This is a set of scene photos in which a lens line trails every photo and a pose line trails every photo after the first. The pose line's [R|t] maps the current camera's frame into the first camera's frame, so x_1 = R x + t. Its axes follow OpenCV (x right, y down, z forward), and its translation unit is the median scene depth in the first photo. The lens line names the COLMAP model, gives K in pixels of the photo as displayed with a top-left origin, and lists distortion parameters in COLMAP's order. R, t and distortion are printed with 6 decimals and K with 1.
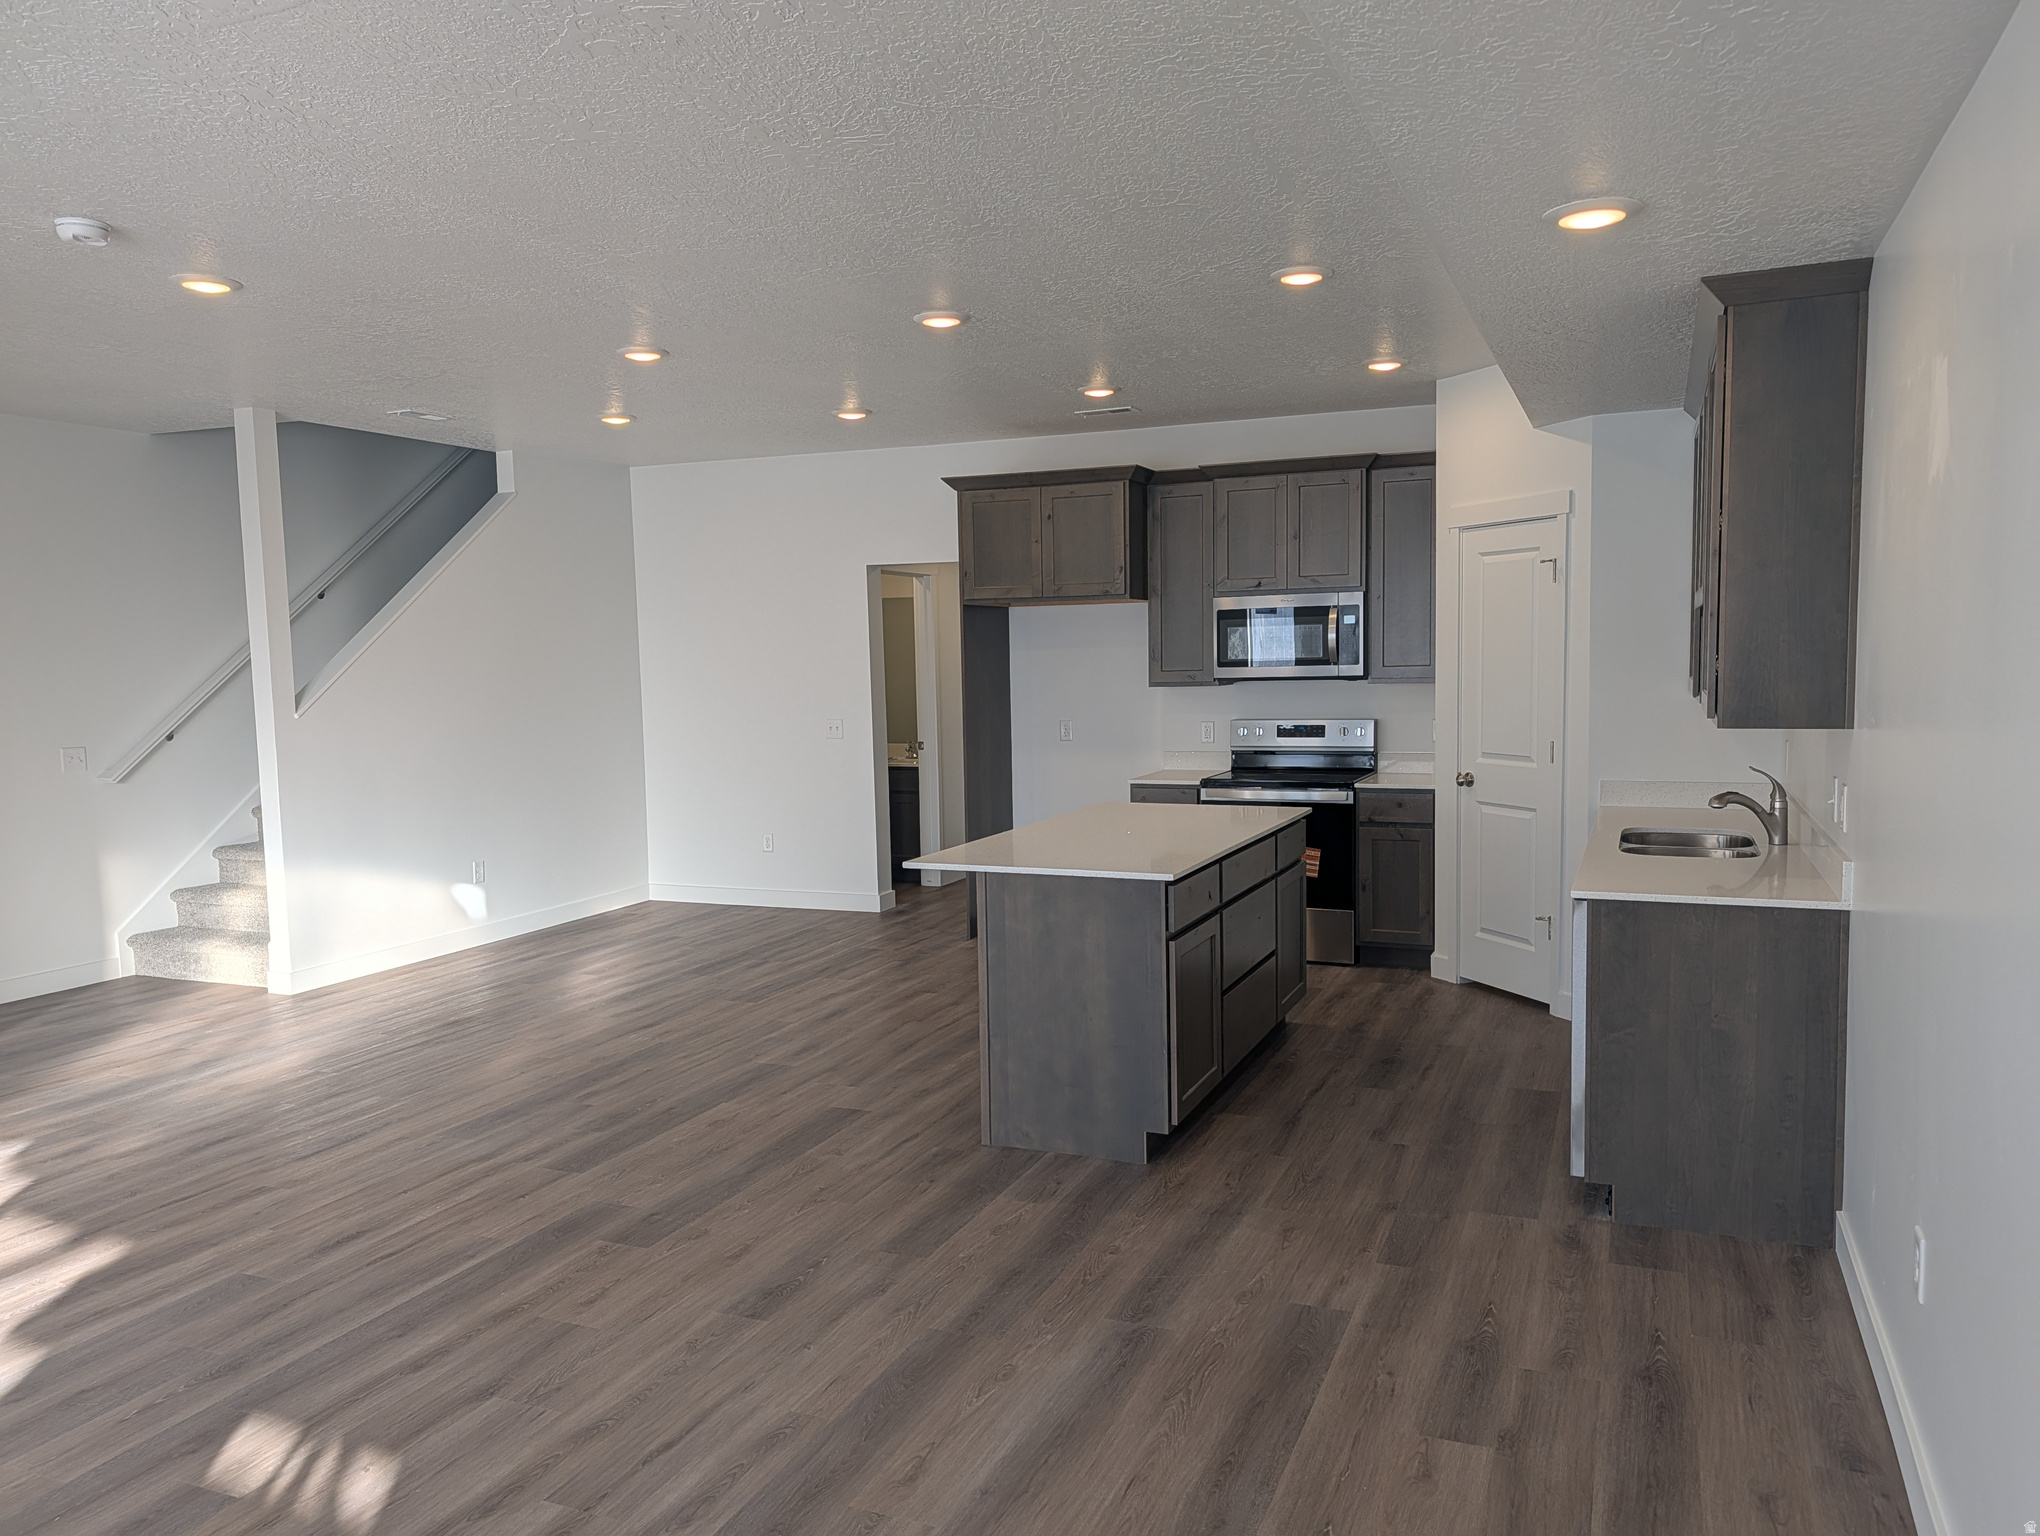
lens RADIAL K [[1449.4, 0, 1020.6], [0, 1449.4, 791.2], [0, 0, 1]] dist [0.029703, -0.004114]
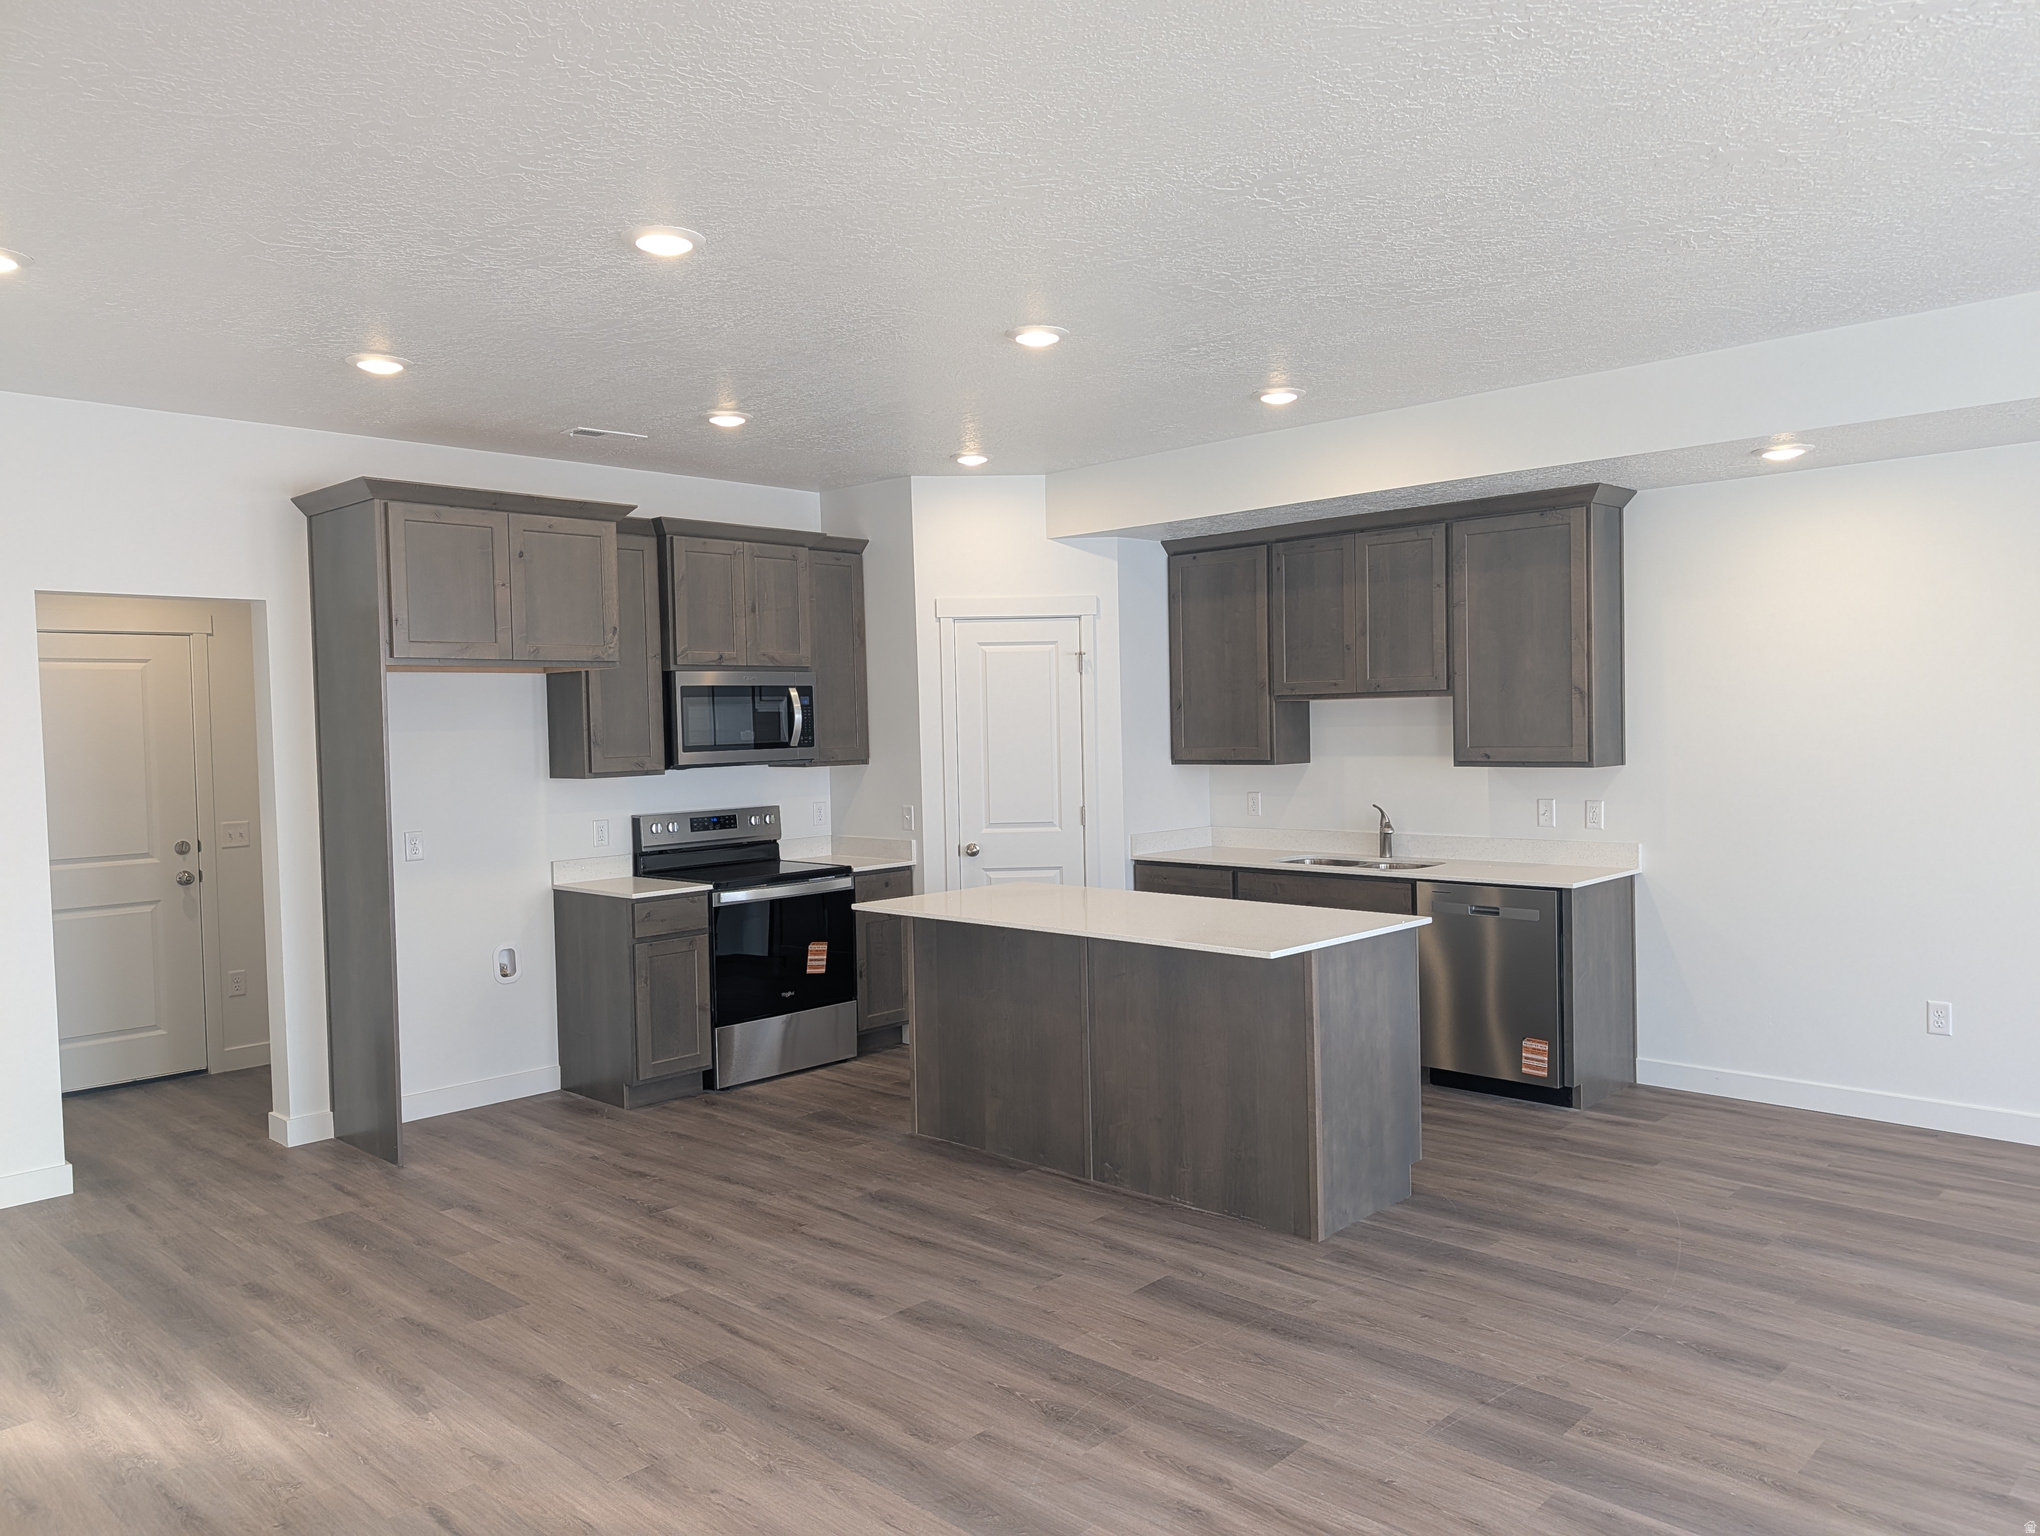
lens RADIAL K [[1481.5, 0, 1022.6], [0, 1481.5, 764.9], [0, 0, 1]] dist [0.006828, 0.002715]
pose [[0.349822, -0.016682, 0.936668, -0.973050], [0.103716, 0.994385, -0.021025, -0.061200], [-0.931057, 0.104502, 0.349588, 0.803352]]
